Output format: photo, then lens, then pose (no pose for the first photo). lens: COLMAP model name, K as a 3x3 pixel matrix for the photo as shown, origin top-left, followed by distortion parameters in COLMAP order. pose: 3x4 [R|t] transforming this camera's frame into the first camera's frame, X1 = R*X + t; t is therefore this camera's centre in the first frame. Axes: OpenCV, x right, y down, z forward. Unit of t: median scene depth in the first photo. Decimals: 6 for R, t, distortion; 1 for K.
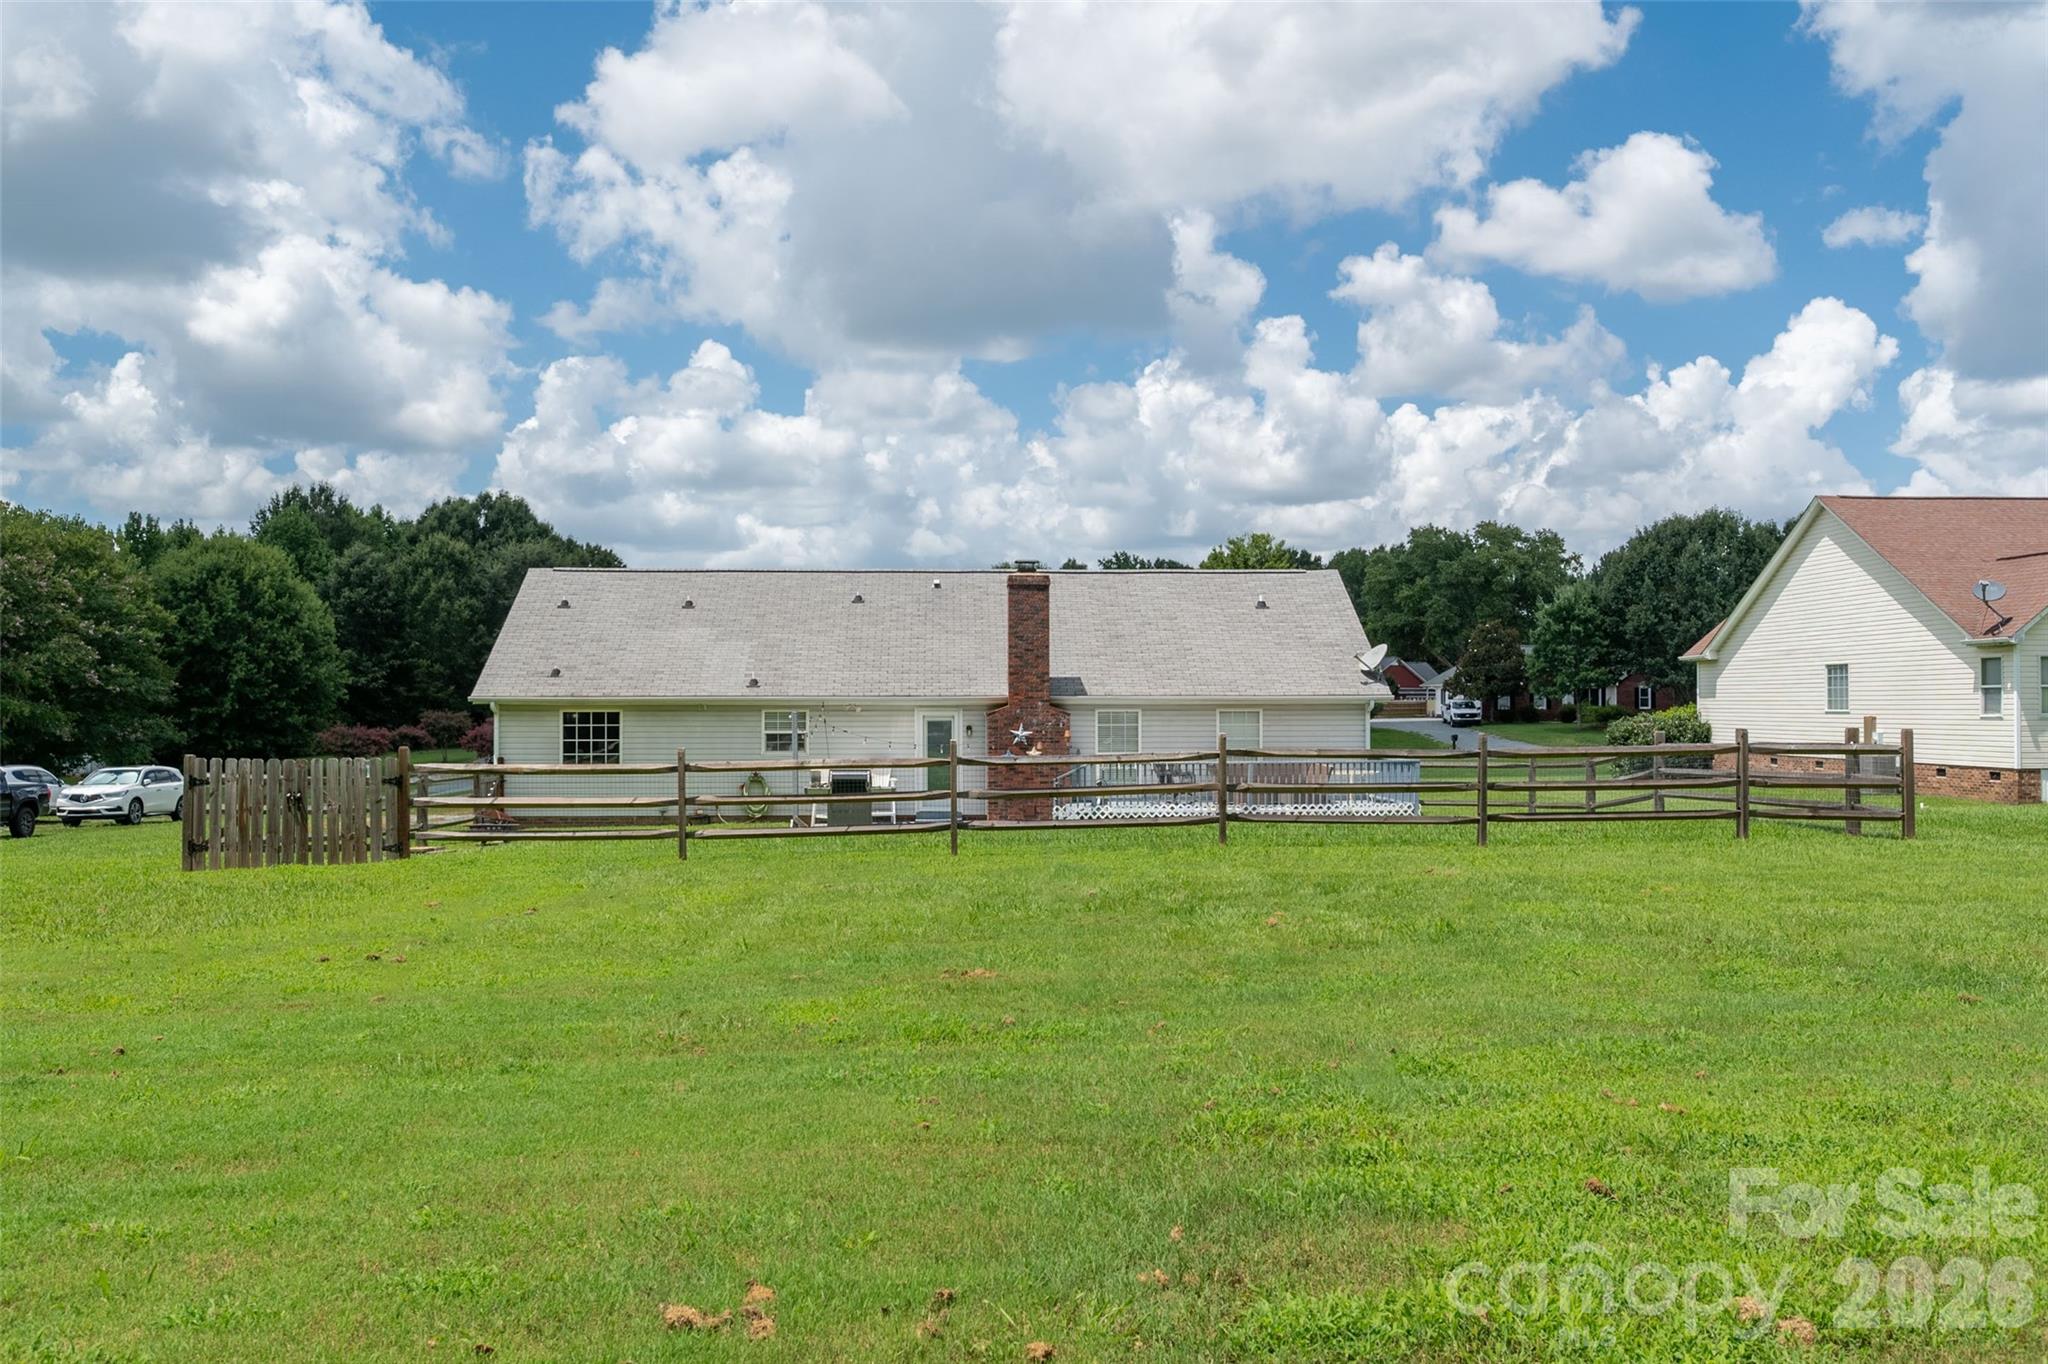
lens RADIAL K [[1776.7, 0, 1024.0], [0, 1776.7, 682.0], [0, 0, 1]] dist [0.040402, 0.004419]
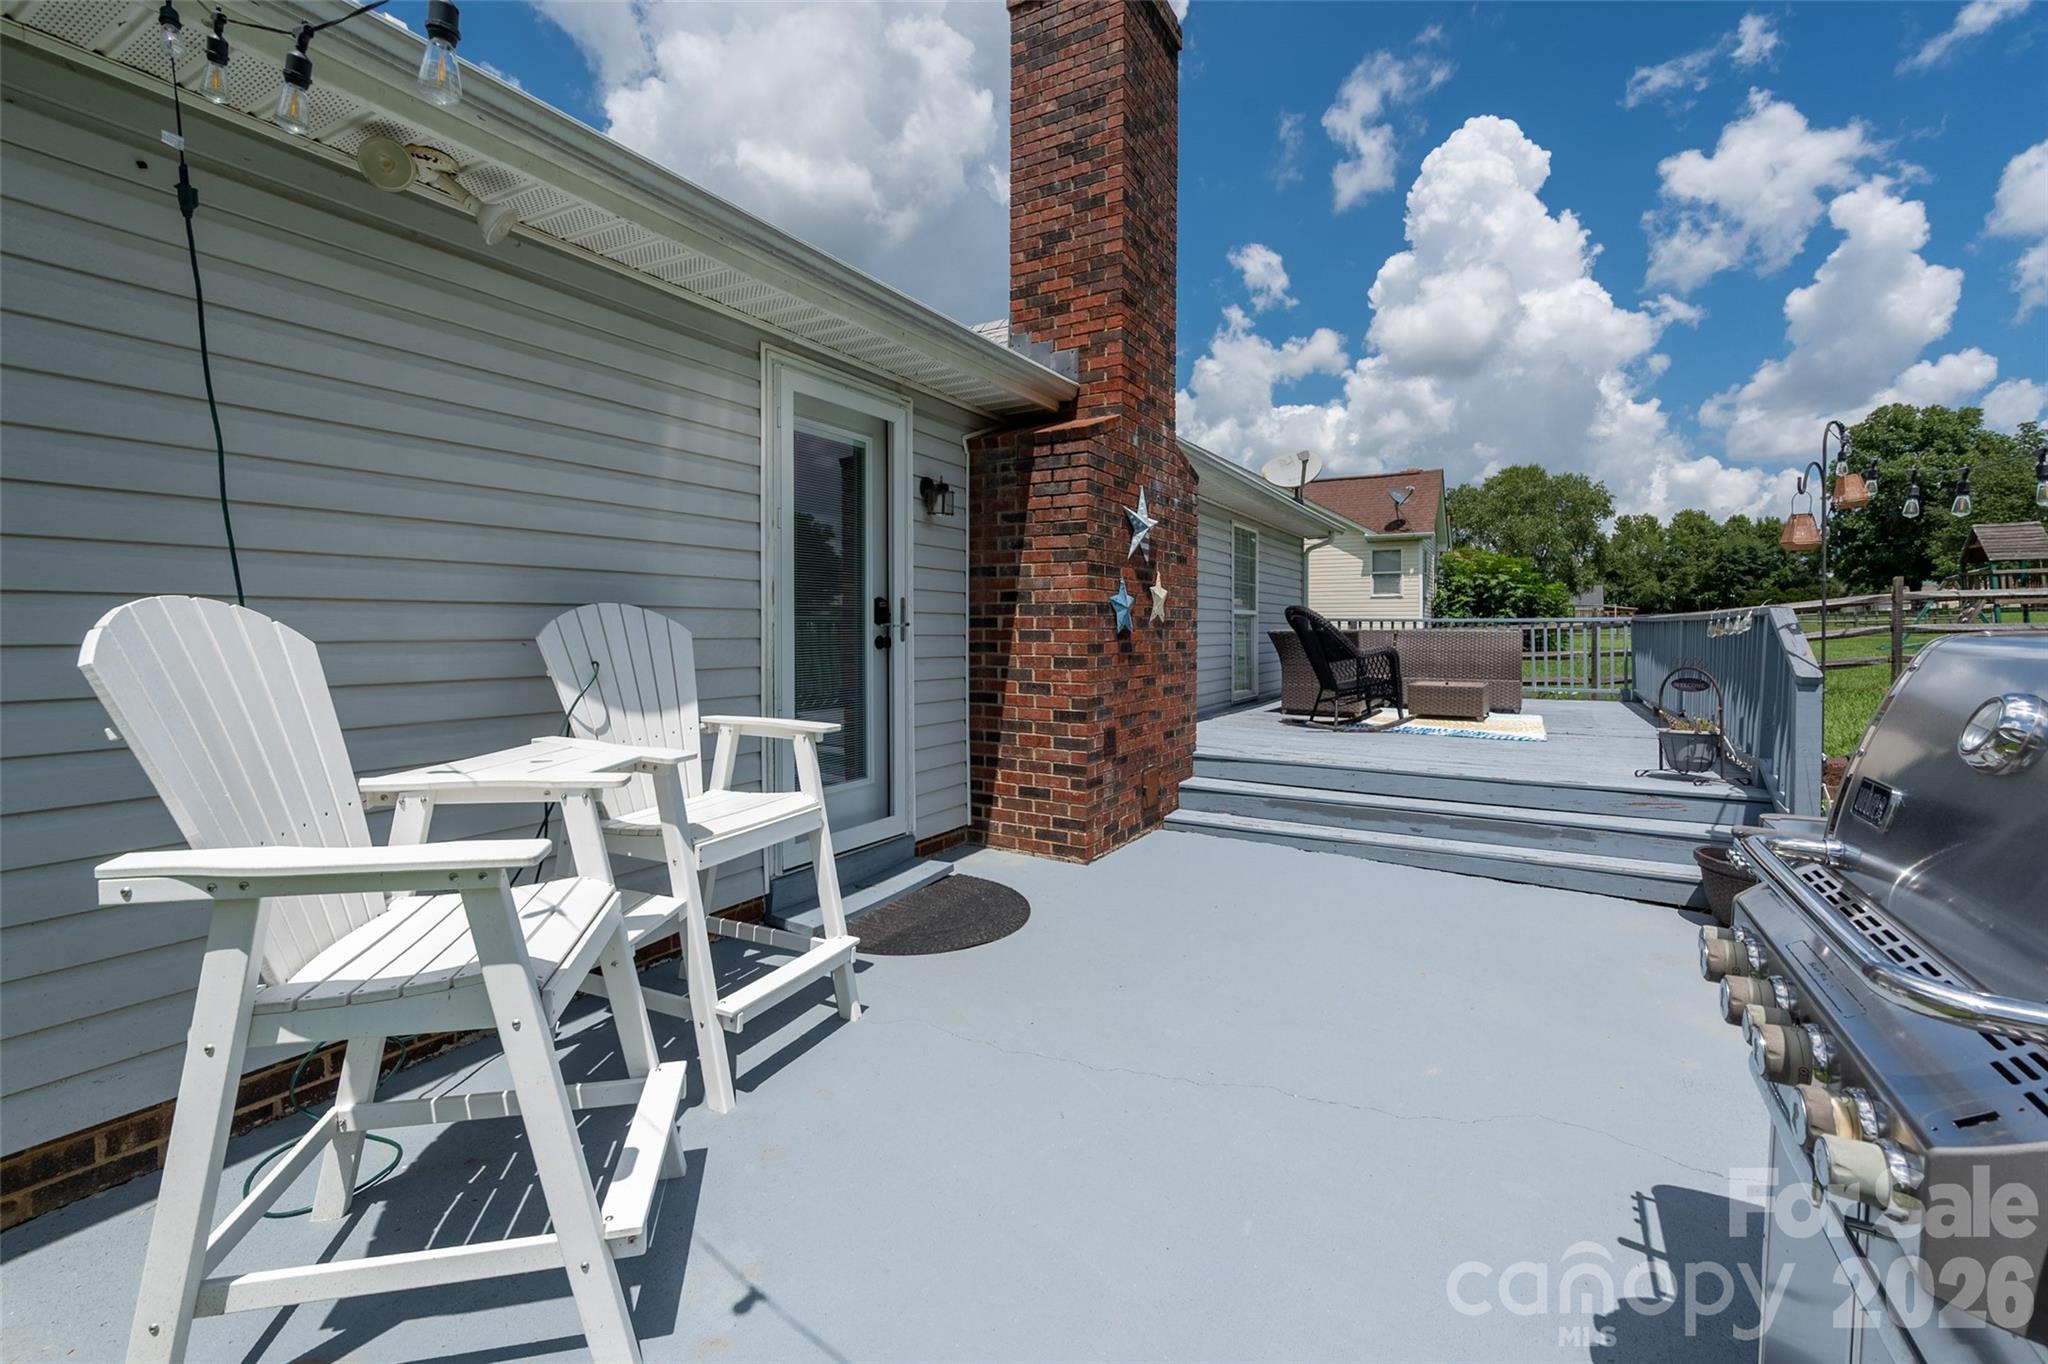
lens RADIAL K [[874.8, 0, 1028.8], [0, 874.8, 629.4], [0, 0, 1]] dist [-0.000789, -0.000166]
pose [[0.541855, 0.002133, 0.840469, -0.125239], [-0.015161, 0.999859, 0.007237, 0.044431], [-0.840335, -0.016664, 0.541811, 0.922590]]
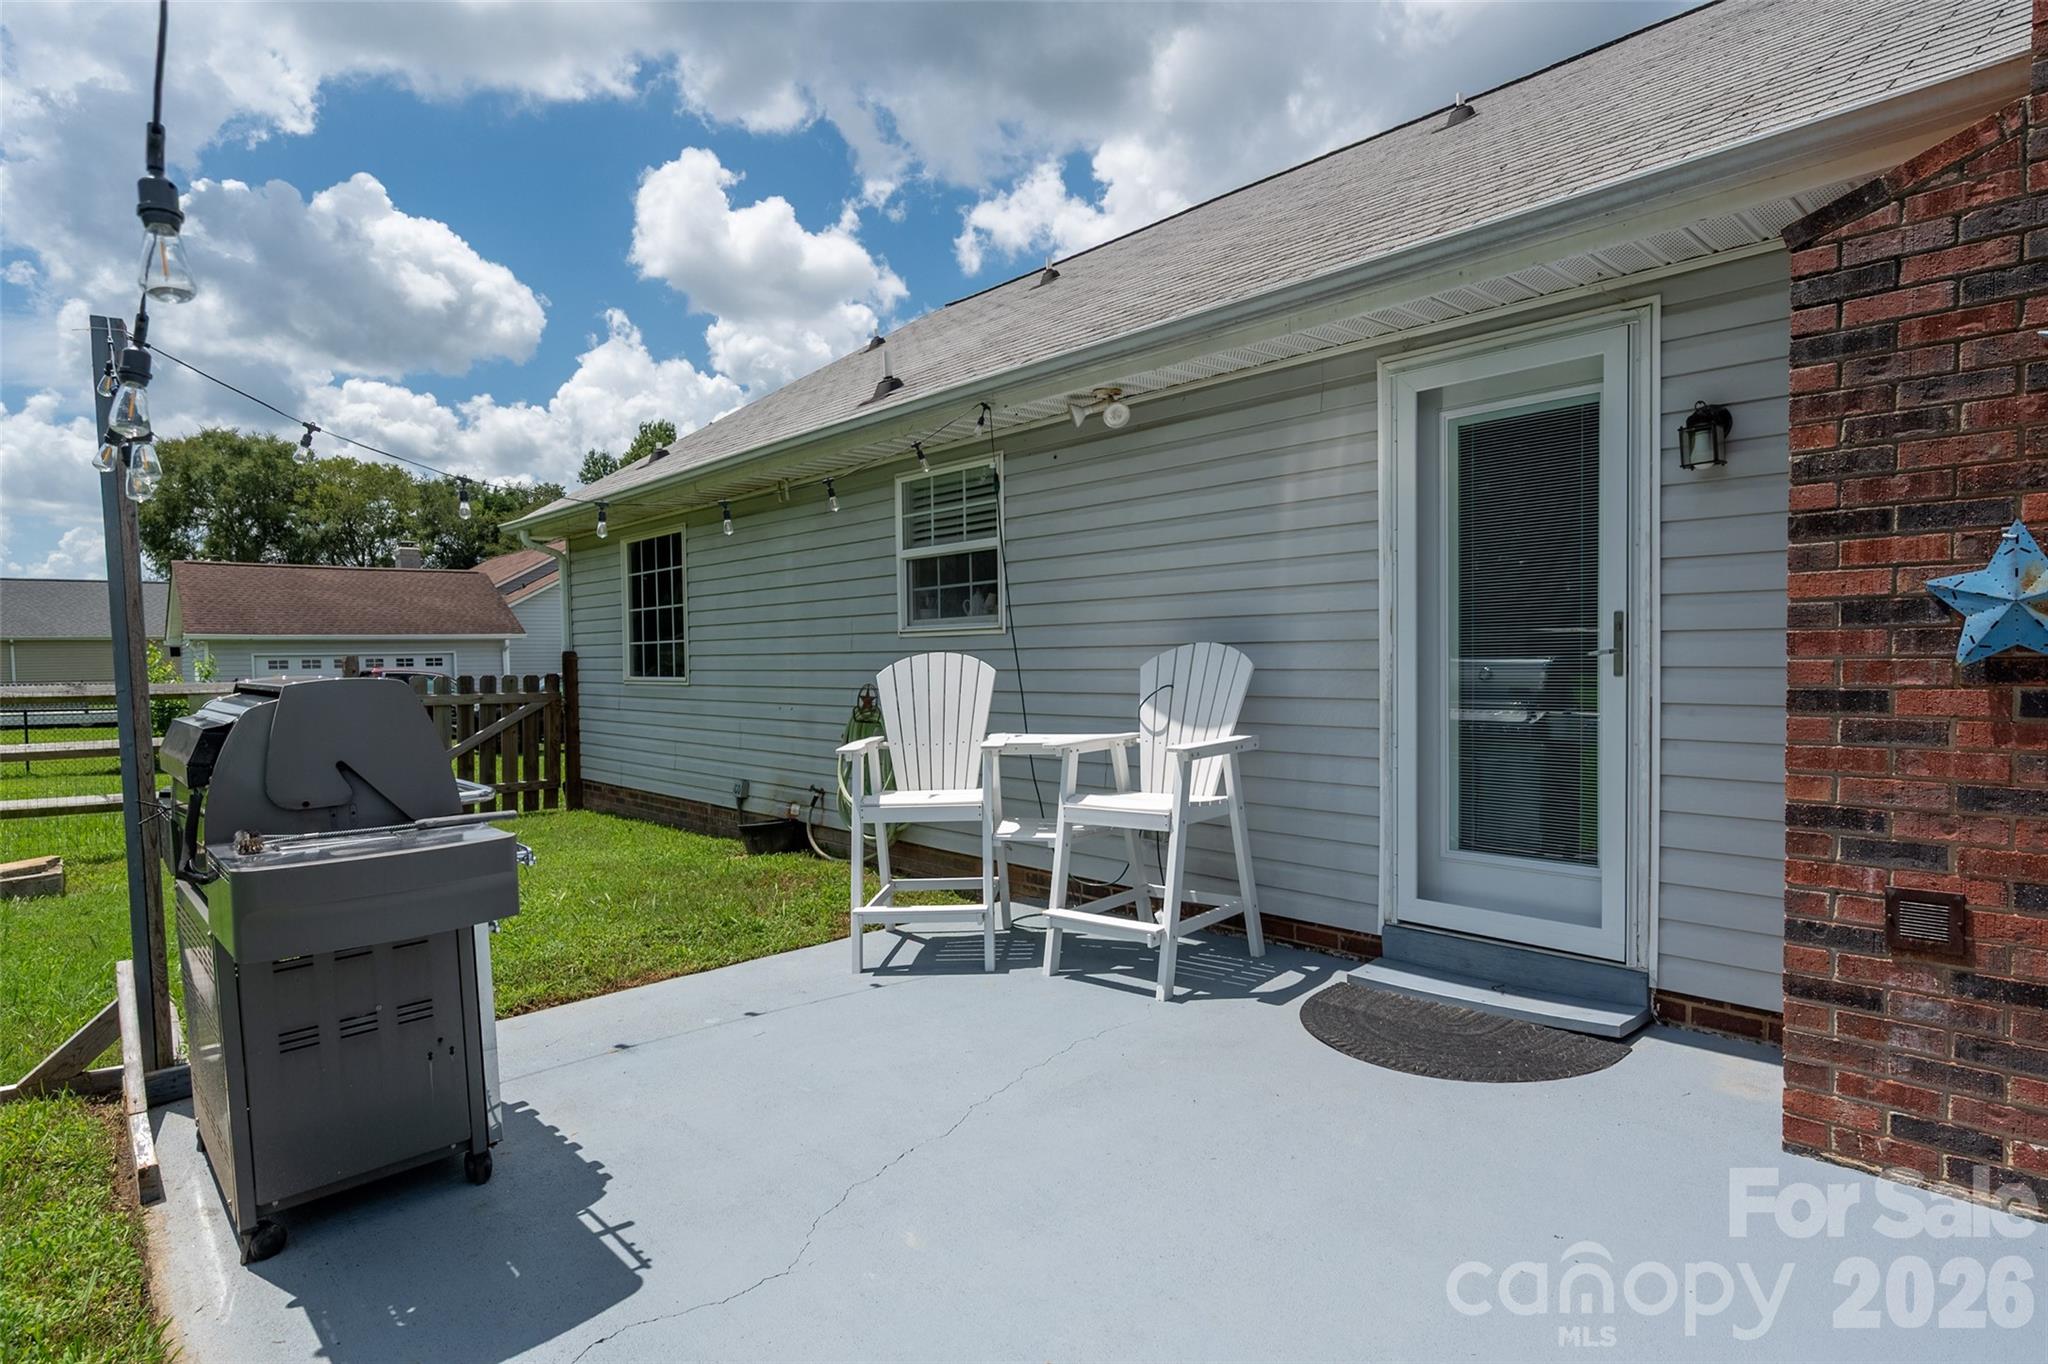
lens RADIAL K [[1091.3, 0, 1024.0], [0, 1091.3, 682.0], [0, 0, 1]] dist [0.002120, 0.000098]
pose [[0.637428, 0.010430, -0.770439, 0.003008], [0.027522, 0.998962, 0.036294, 0.042613], [0.770018, -0.044339, 0.636479, 0.897312]]
